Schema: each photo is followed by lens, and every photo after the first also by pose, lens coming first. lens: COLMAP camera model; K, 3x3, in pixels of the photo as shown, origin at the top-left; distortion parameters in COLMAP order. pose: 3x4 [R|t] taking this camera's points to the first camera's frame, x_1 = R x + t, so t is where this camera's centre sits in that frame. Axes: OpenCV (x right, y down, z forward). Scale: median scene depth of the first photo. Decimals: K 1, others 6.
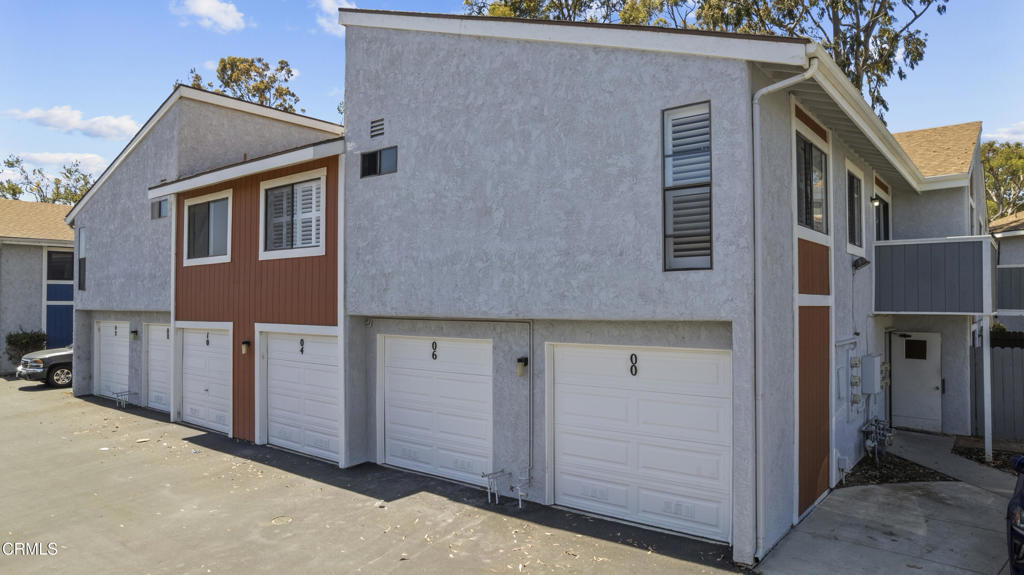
lens RADIAL K [[638.5, 0, 506.4], [0, 638.5, 280.9], [0, 0, 1]] dist [-0.052225, -0.000106]
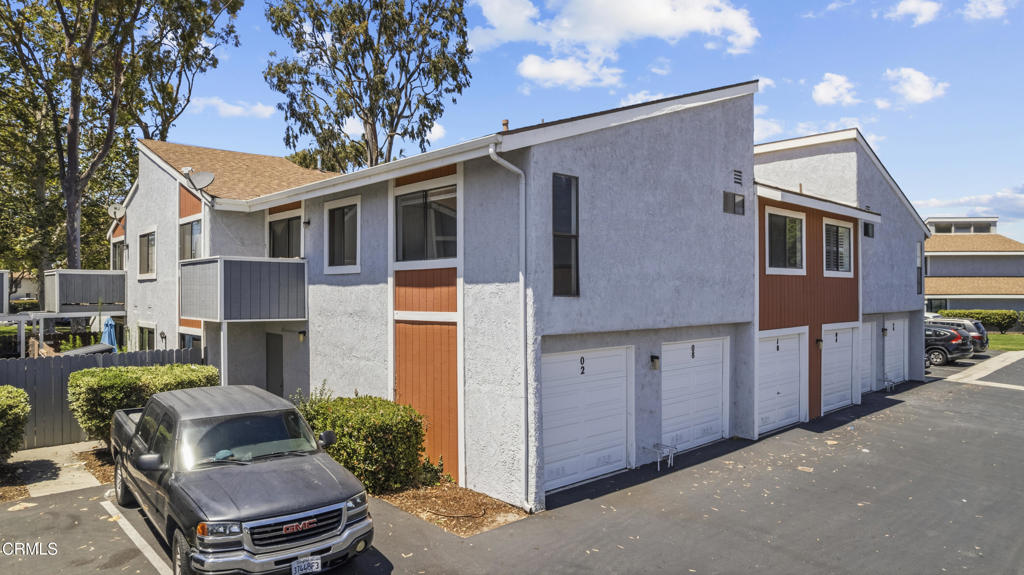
lens RADIAL K [[638.5, 0, 506.6], [0, 638.5, 295.1], [0, 0, 1]] dist [-0.052225, -0.000106]
pose [[0.134937, 0.036805, 0.990170, -1.443621], [0.012663, 0.999164, -0.038865, 0.039761], [-0.990773, 0.017783, 0.134358, 1.191763]]
